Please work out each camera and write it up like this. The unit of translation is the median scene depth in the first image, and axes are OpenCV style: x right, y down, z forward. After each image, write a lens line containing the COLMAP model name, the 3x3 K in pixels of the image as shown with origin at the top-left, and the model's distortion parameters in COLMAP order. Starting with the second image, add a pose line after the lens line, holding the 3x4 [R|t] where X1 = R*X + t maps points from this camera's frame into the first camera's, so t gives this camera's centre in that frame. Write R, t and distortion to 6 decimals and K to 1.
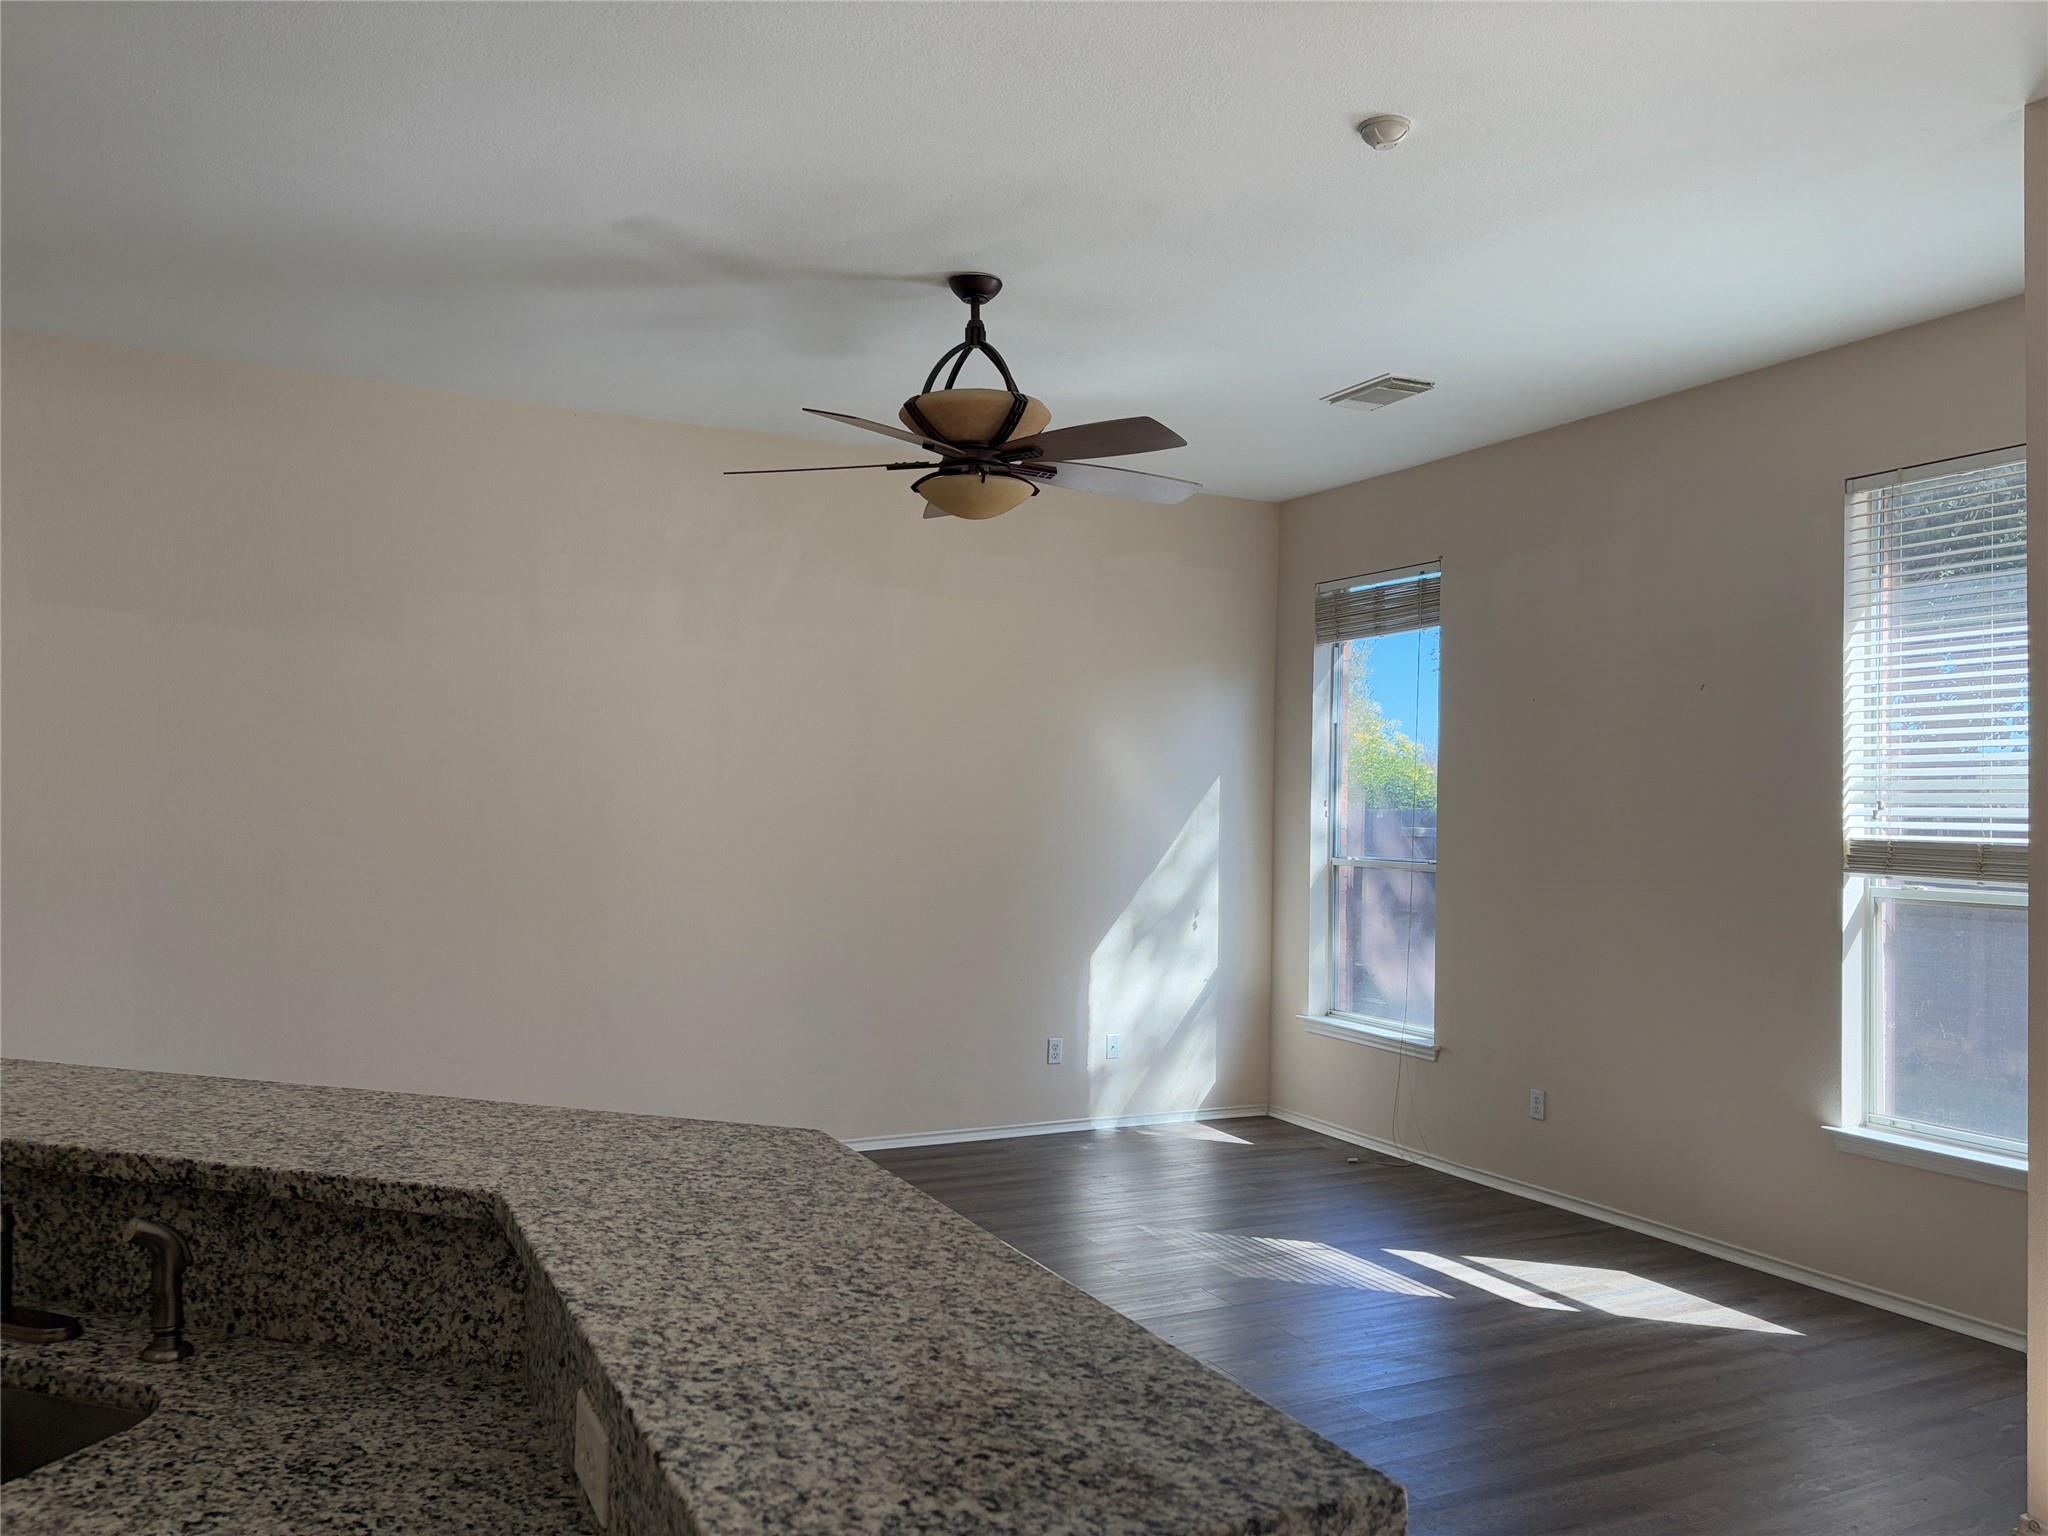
lens RADIAL K [[1548.2, 0, 1008.1], [0, 1548.2, 768.6], [0, 0, 1]] dist [0.077741, -0.083326]
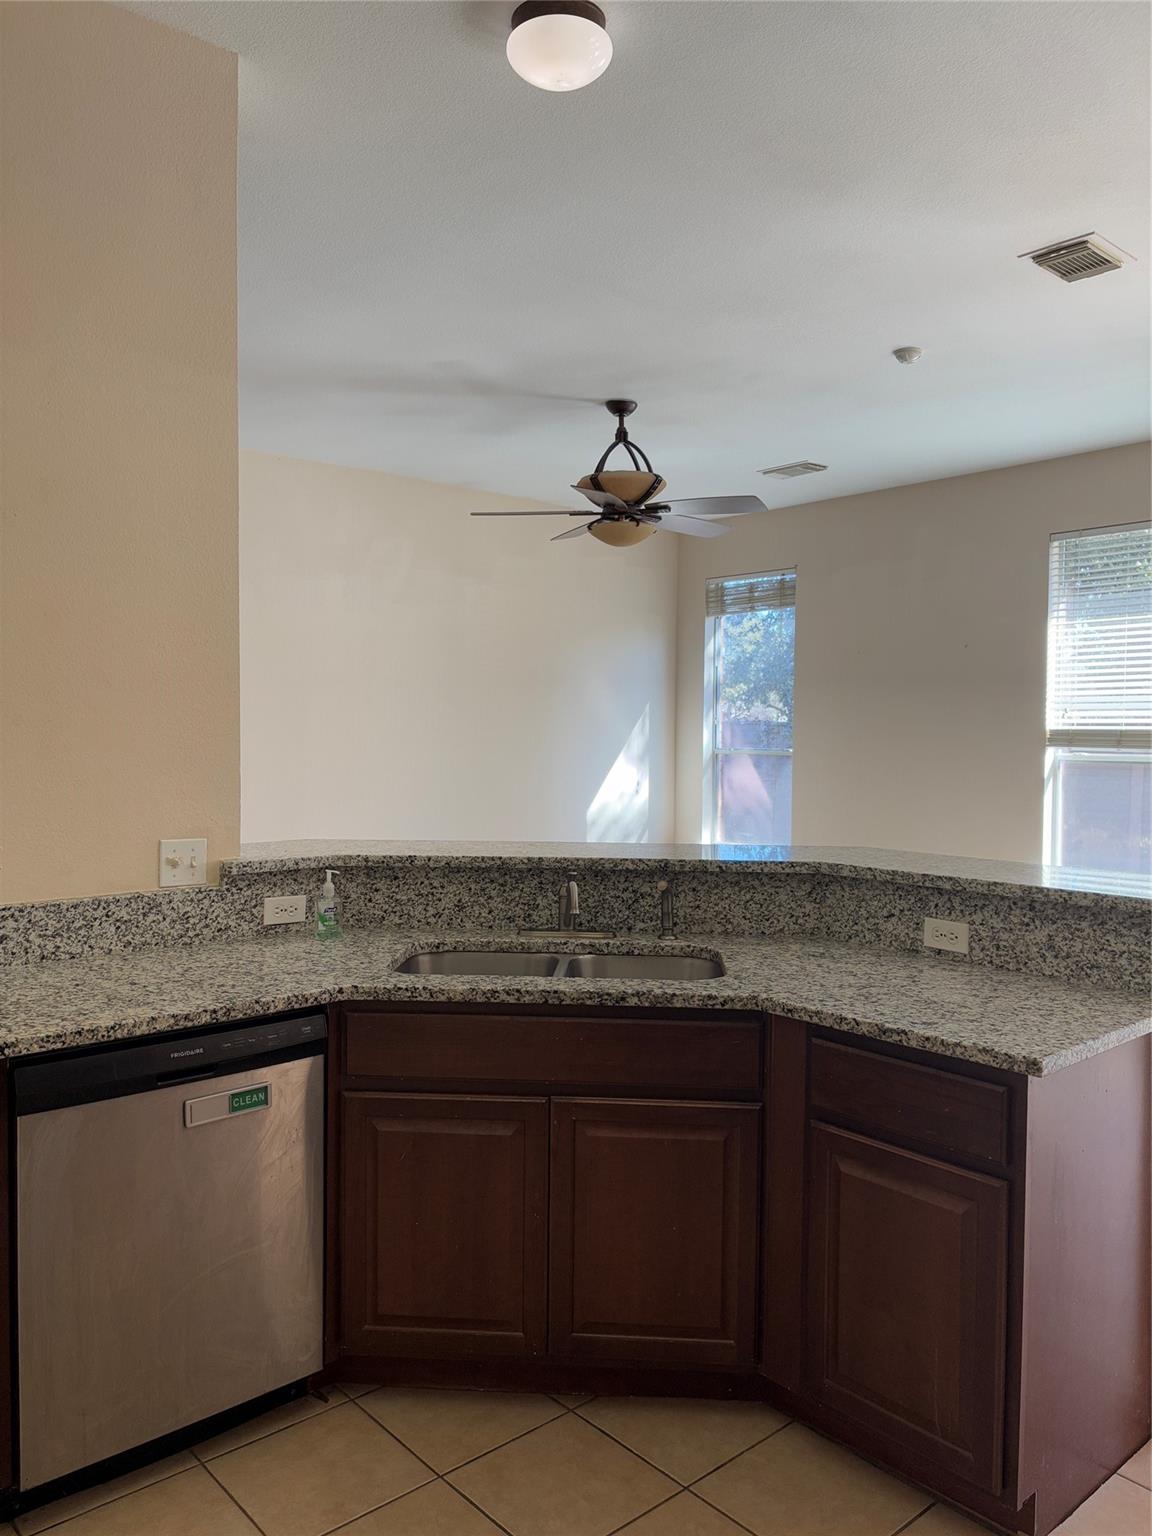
lens RADIAL K [[1161.2, 0, 568.6], [0, 1161.2, 773.7], [0, 0, 1]] dist [0.077741, -0.083326]
pose [[0.968846, -0.021374, 0.246739, -0.397667], [0.004828, 0.997710, 0.067469, 0.000986], [-0.247616, -0.064175, 0.966731, -0.234151]]
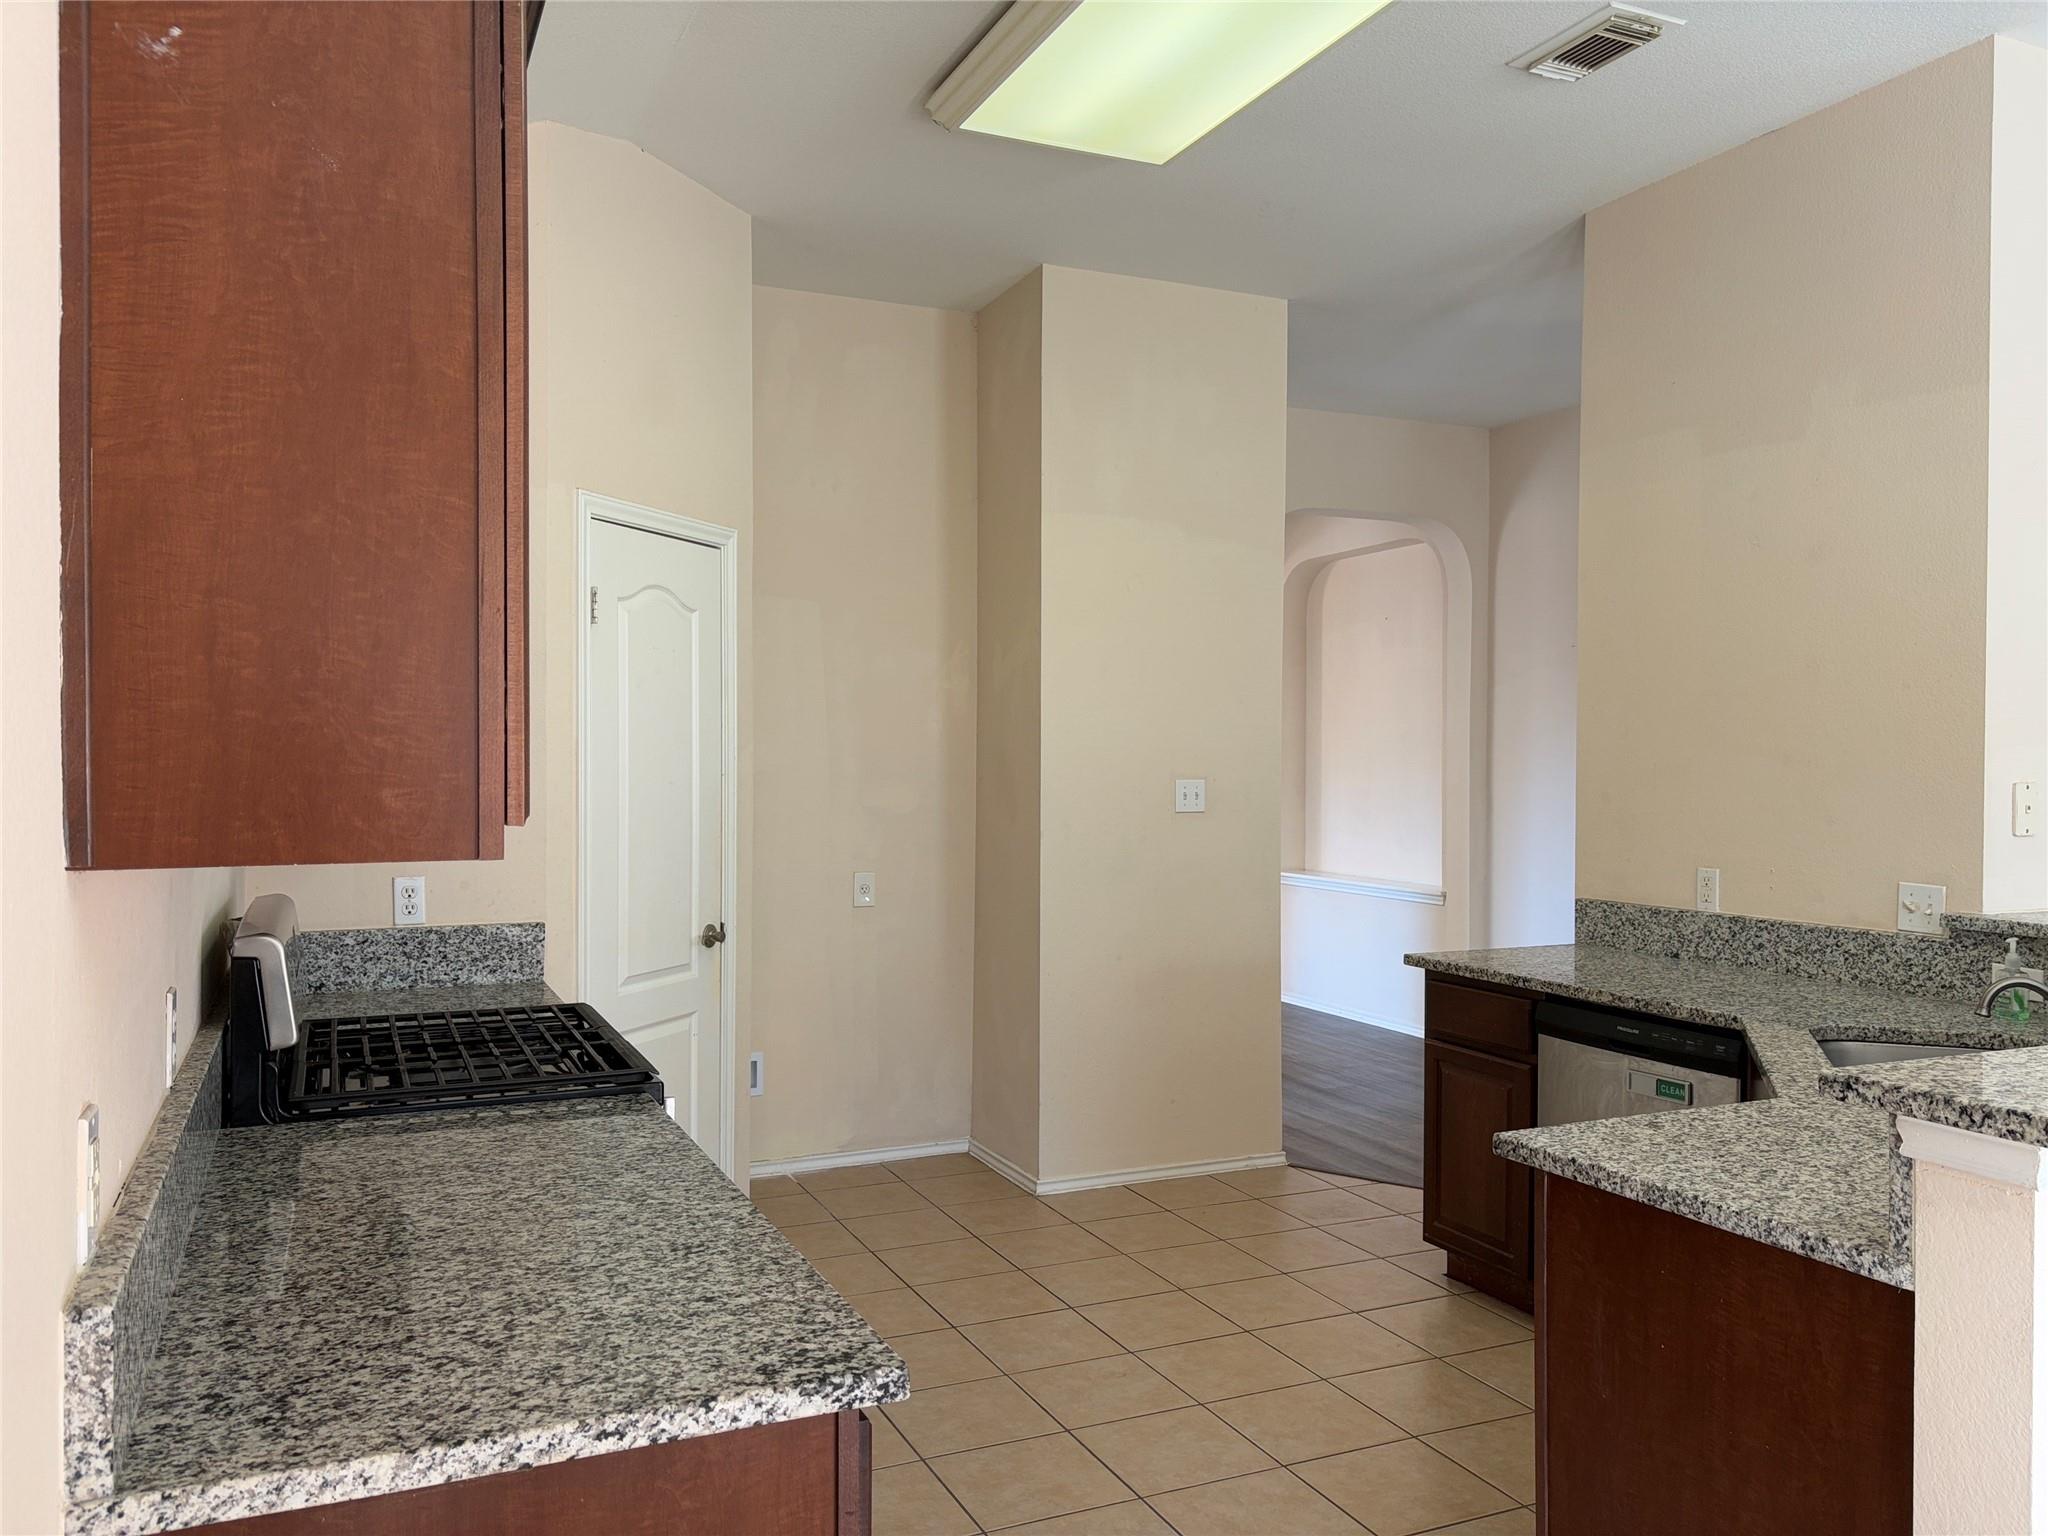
lens RADIAL K [[1548.2, 0, 1039.3], [0, 1548.2, 766.4], [0, 0, 1]] dist [0.077741, -0.083326]
pose [[-0.040887, -0.013110, -0.999078, 0.359469], [0.020747, 0.999687, -0.013967, 0.018251], [0.998948, -0.021299, -0.040602, -0.004320]]
